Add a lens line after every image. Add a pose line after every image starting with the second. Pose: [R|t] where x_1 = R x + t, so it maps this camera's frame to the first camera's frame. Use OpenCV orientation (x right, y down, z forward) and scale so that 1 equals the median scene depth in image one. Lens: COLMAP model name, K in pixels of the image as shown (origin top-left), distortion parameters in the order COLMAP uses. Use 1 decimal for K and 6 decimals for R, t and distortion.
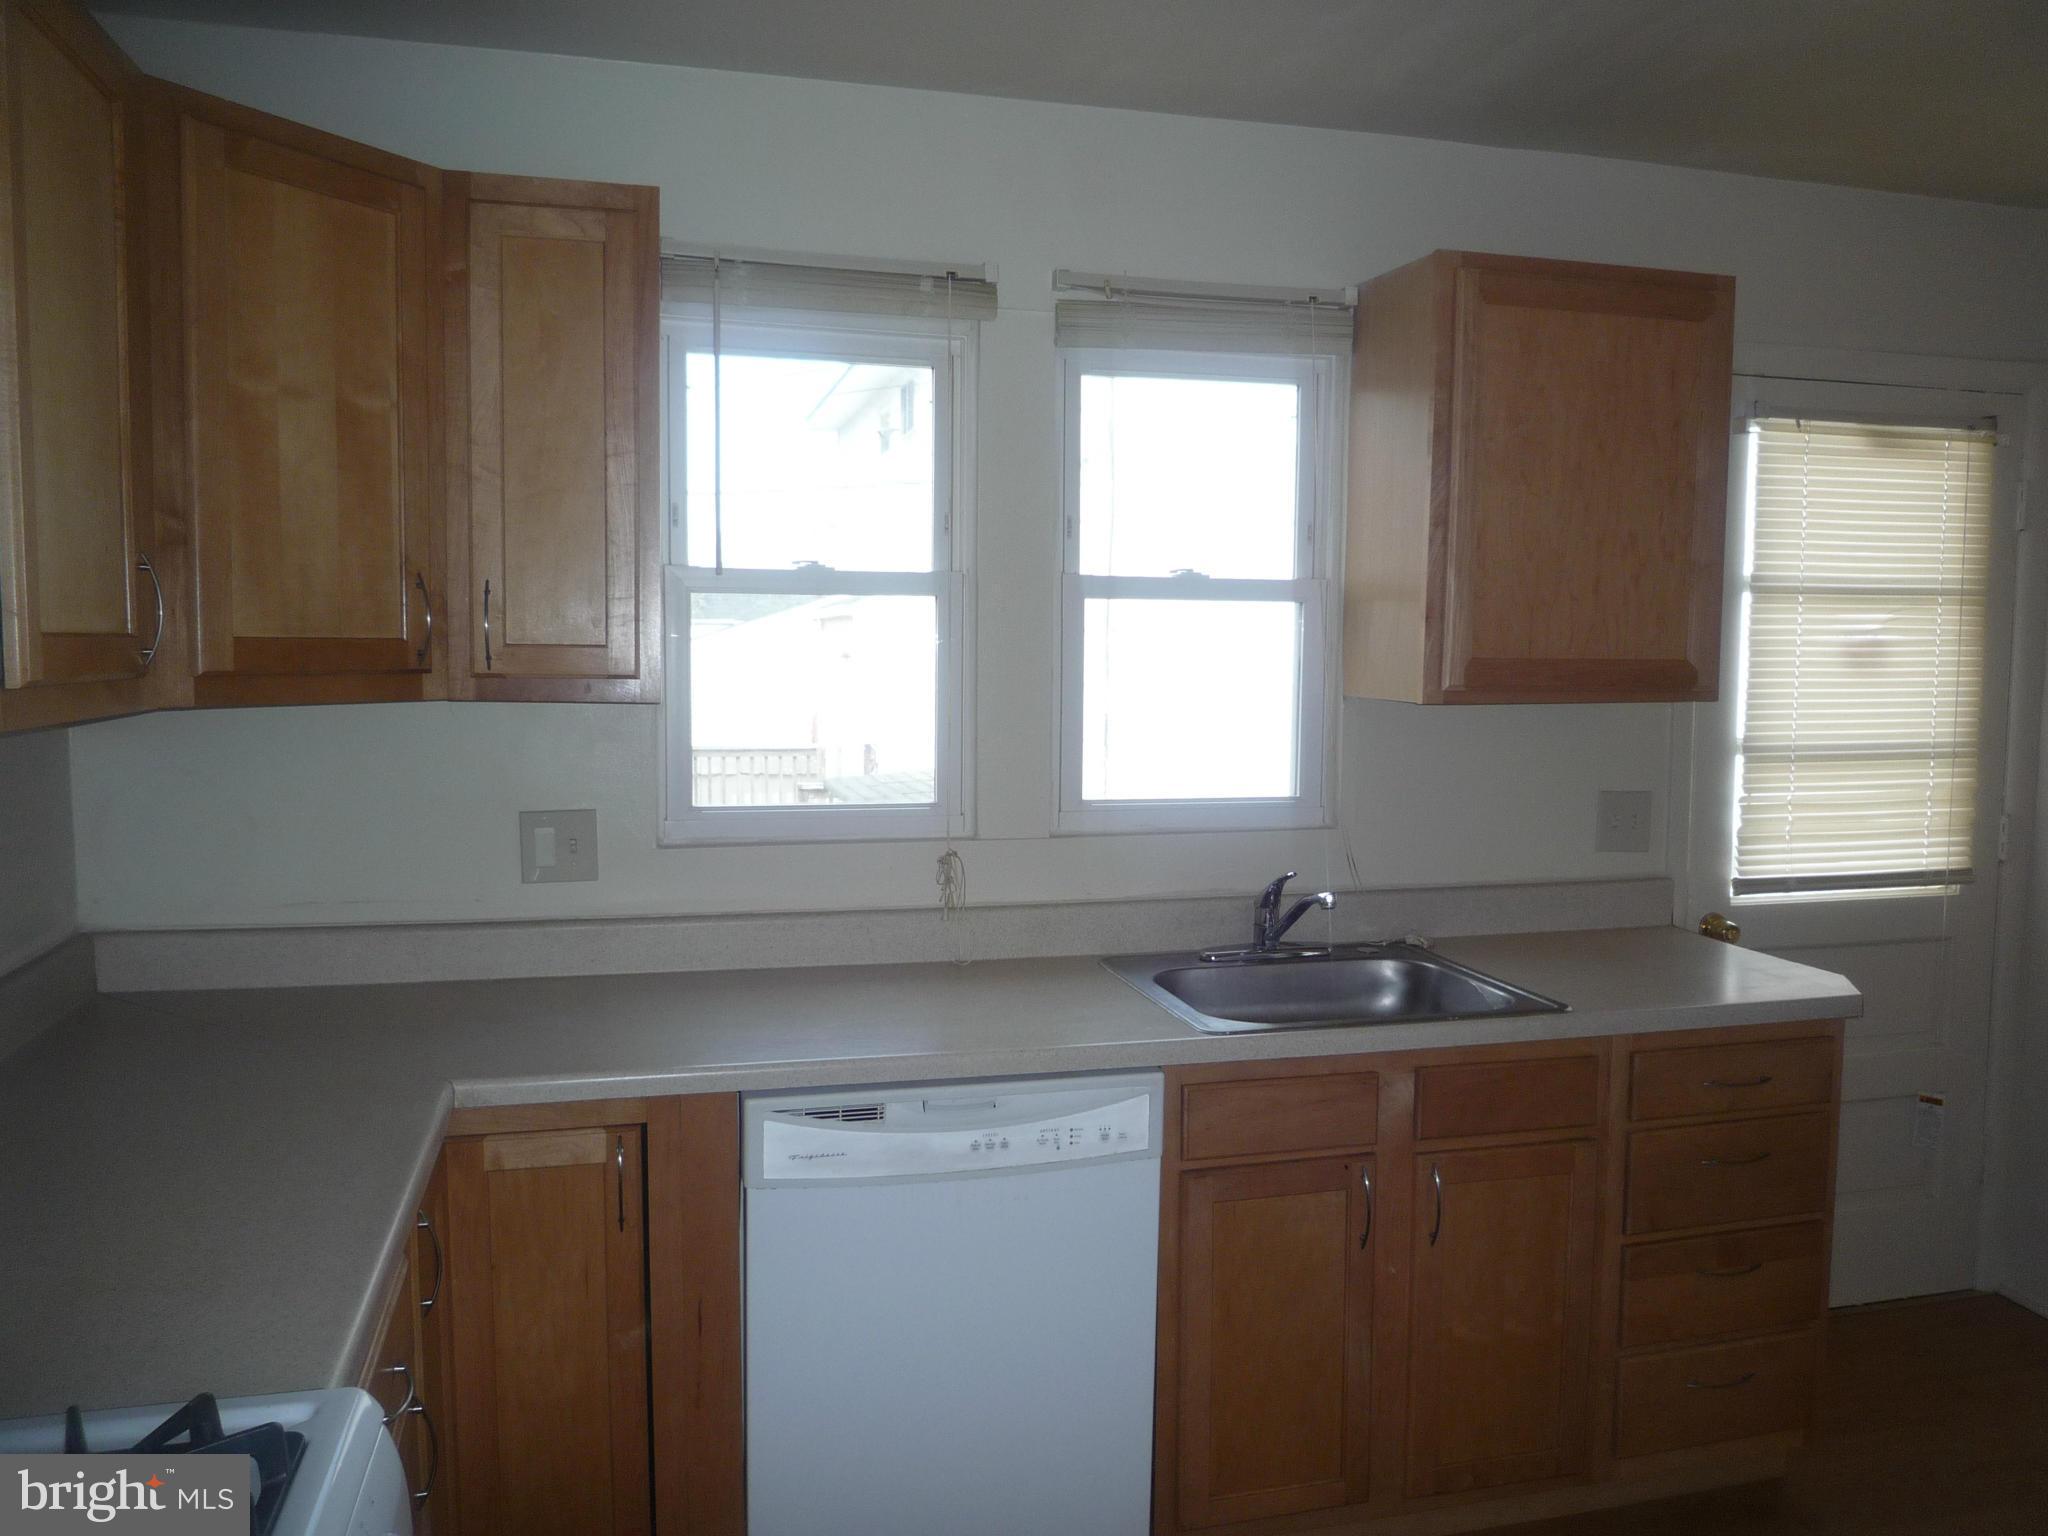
lens RADIAL K [[1519.5, 0, 1024.0], [0, 1519.5, 768.0], [0, 0, 1]] dist [0.000444, -0.050039]
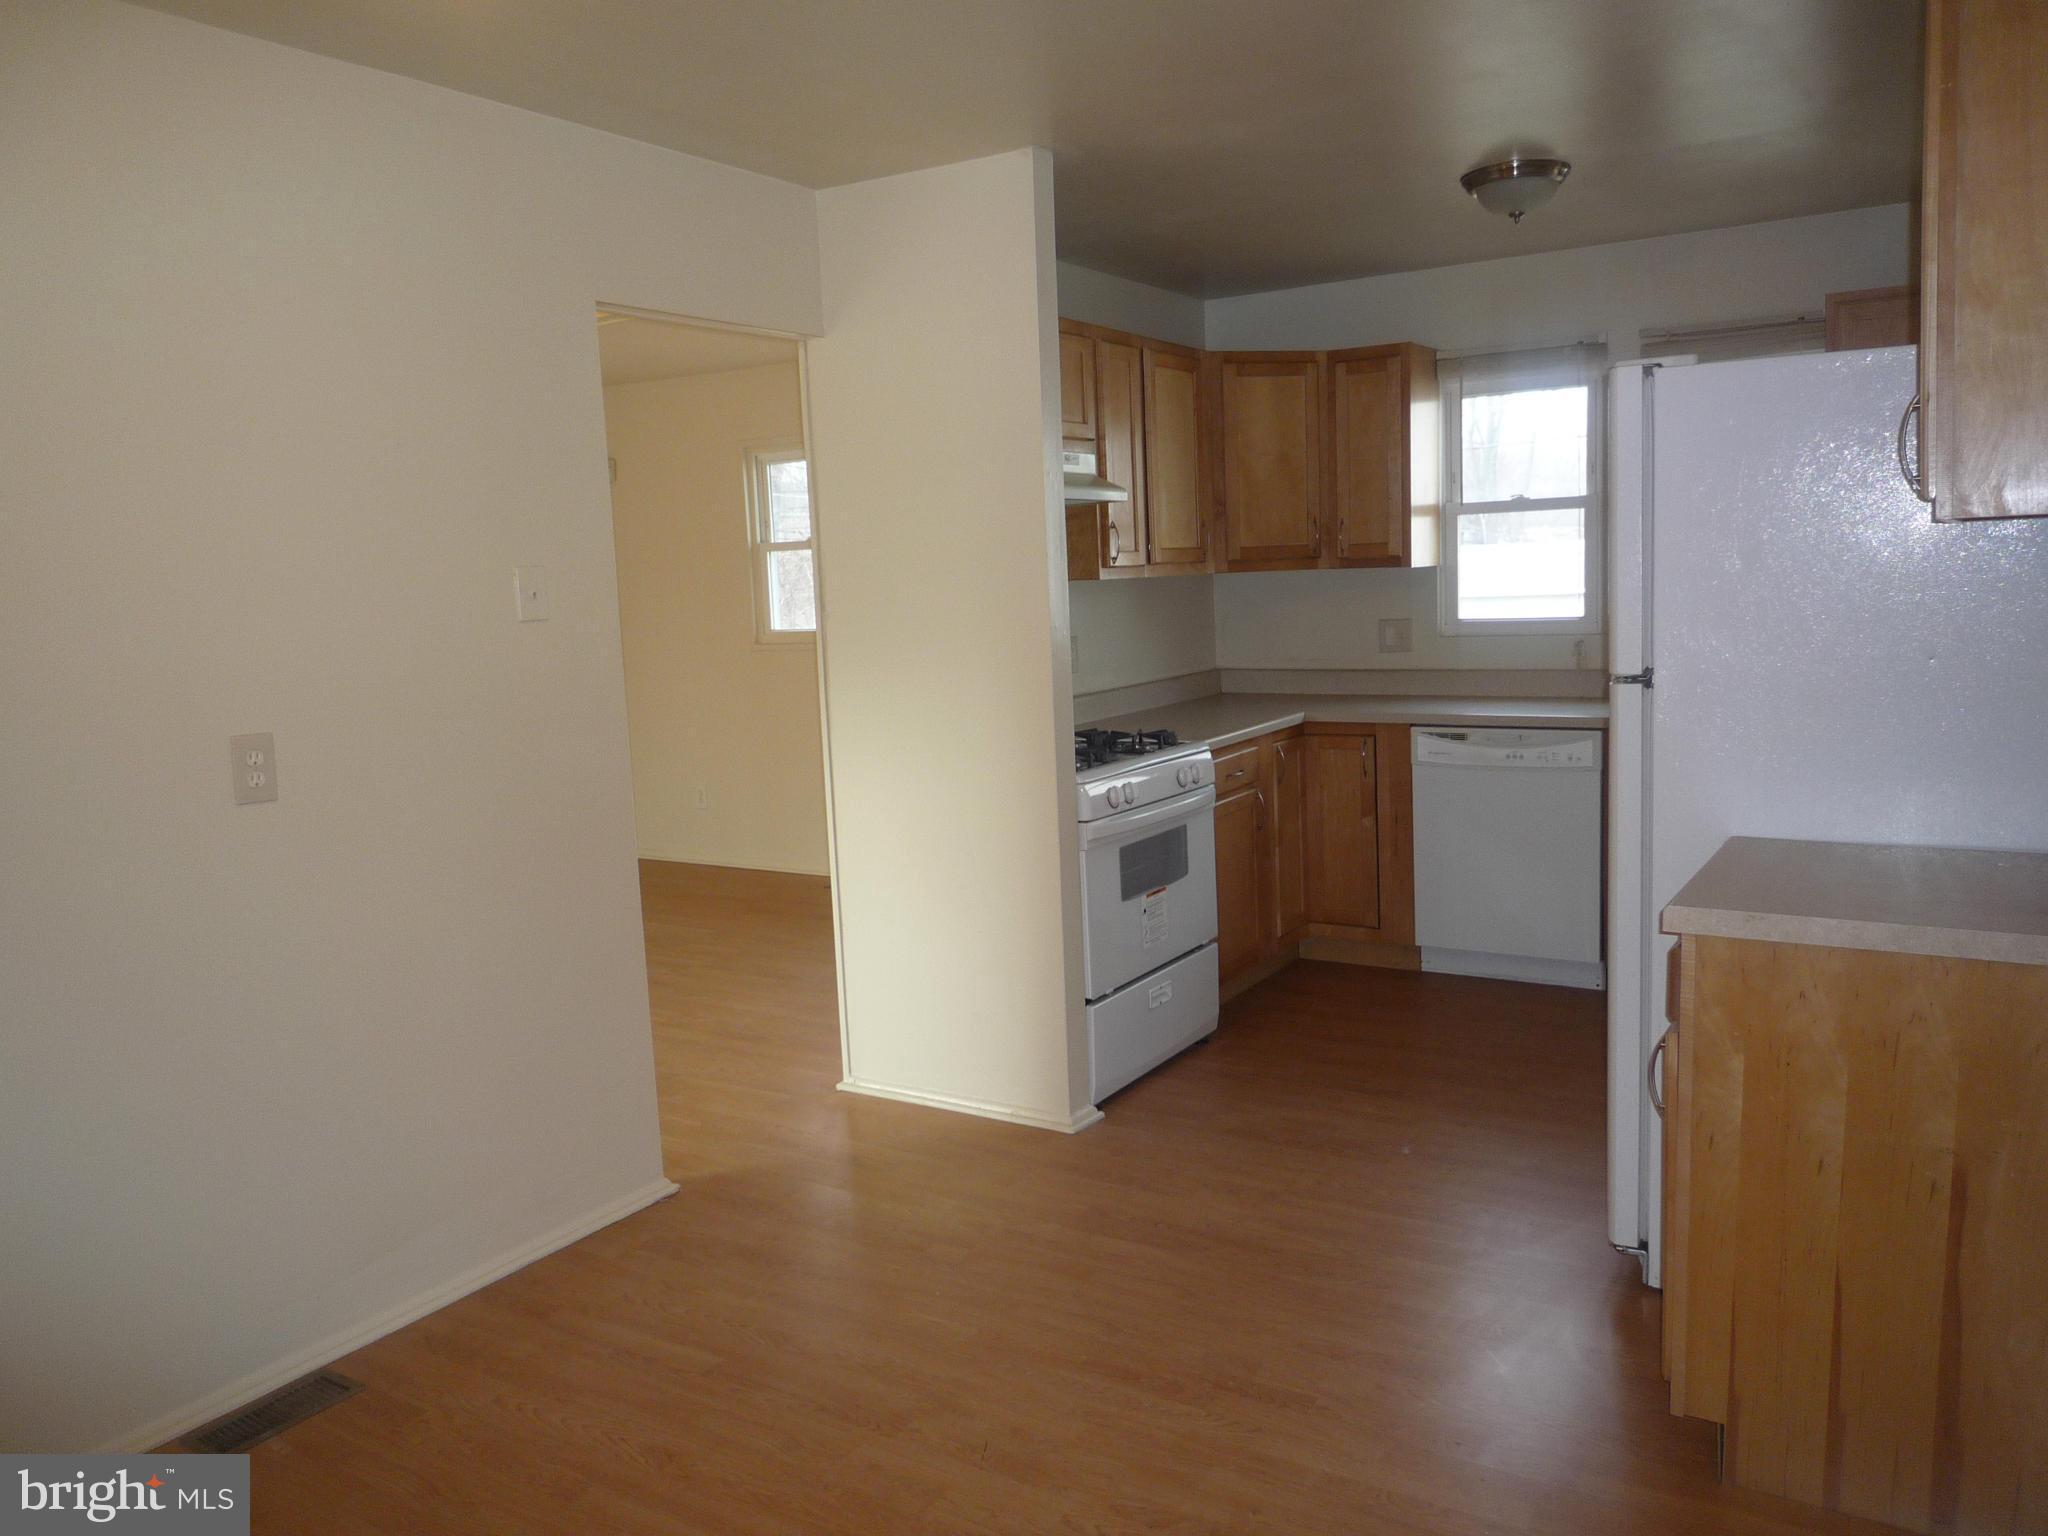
lens RADIAL K [[1519.5, 0, 1024.0], [0, 1519.5, 768.0], [0, 0, 1]] dist [0.000444, -0.050039]
pose [[0.679174, 0.056172, -0.731824, 1.049868], [-0.010414, 0.997704, 0.066915, 0.112203], [0.733903, -0.037826, 0.678200, -0.989607]]
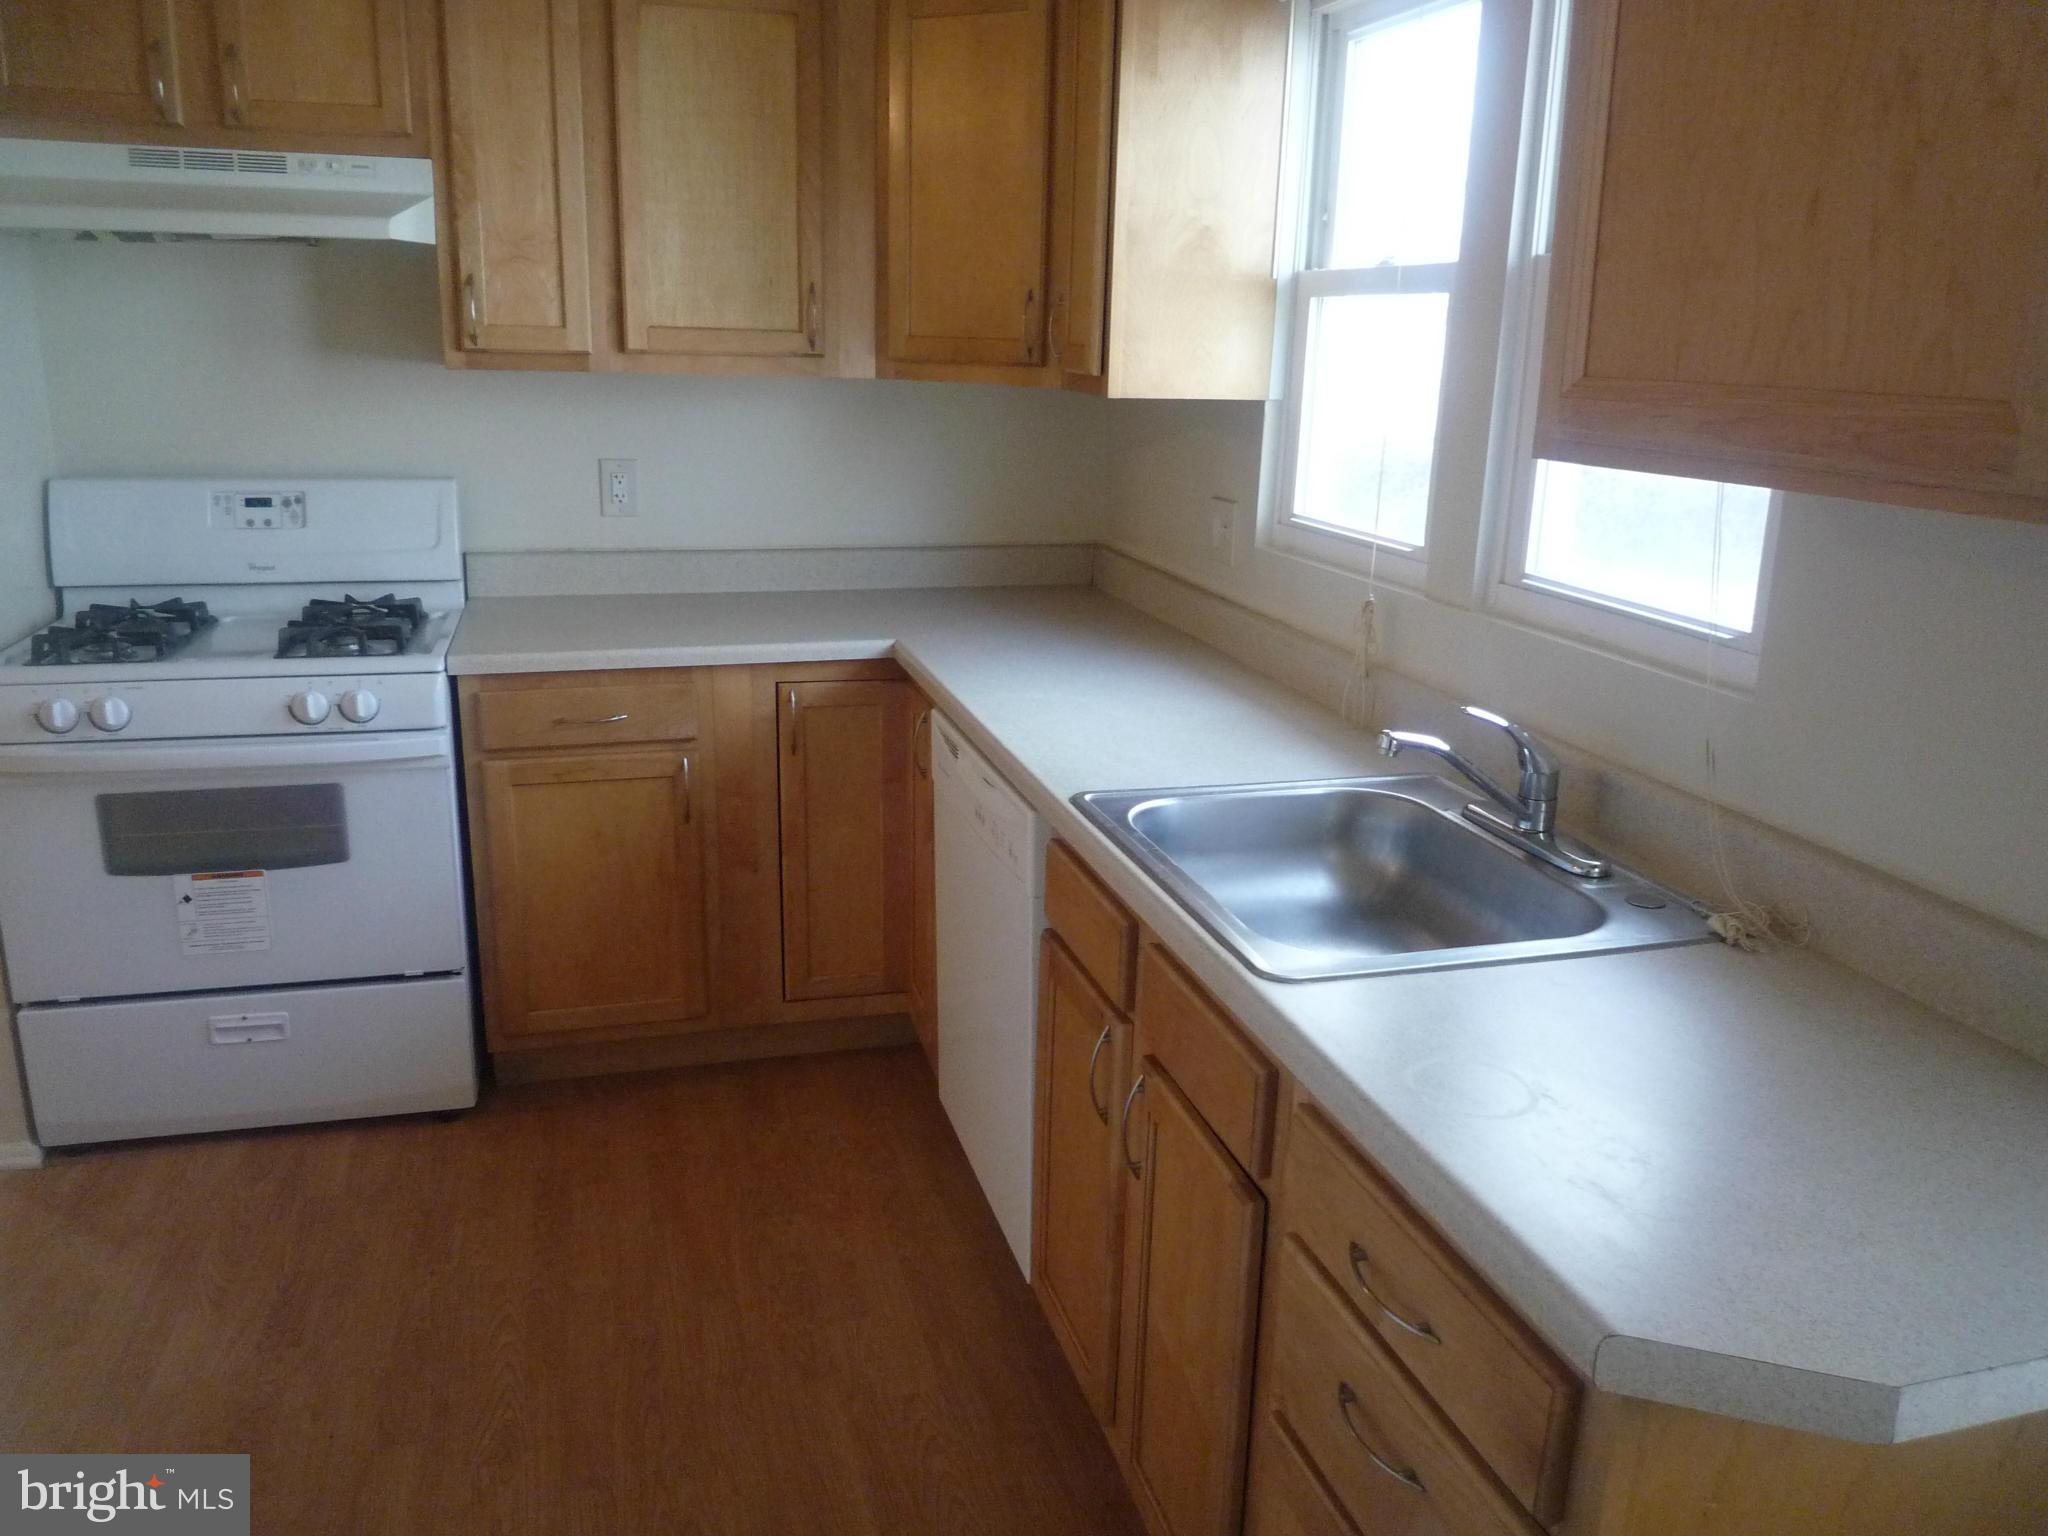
lens RADIAL K [[1519.5, 0, 1024.0], [0, 1519.5, 768.0], [0, 0, 1]] dist [0.000444, -0.050039]
pose [[0.034076, 0.266313, -0.963284, 0.941845], [-0.111960, 0.958794, 0.261111, -0.067721], [0.993128, 0.098952, 0.062488, 0.886601]]
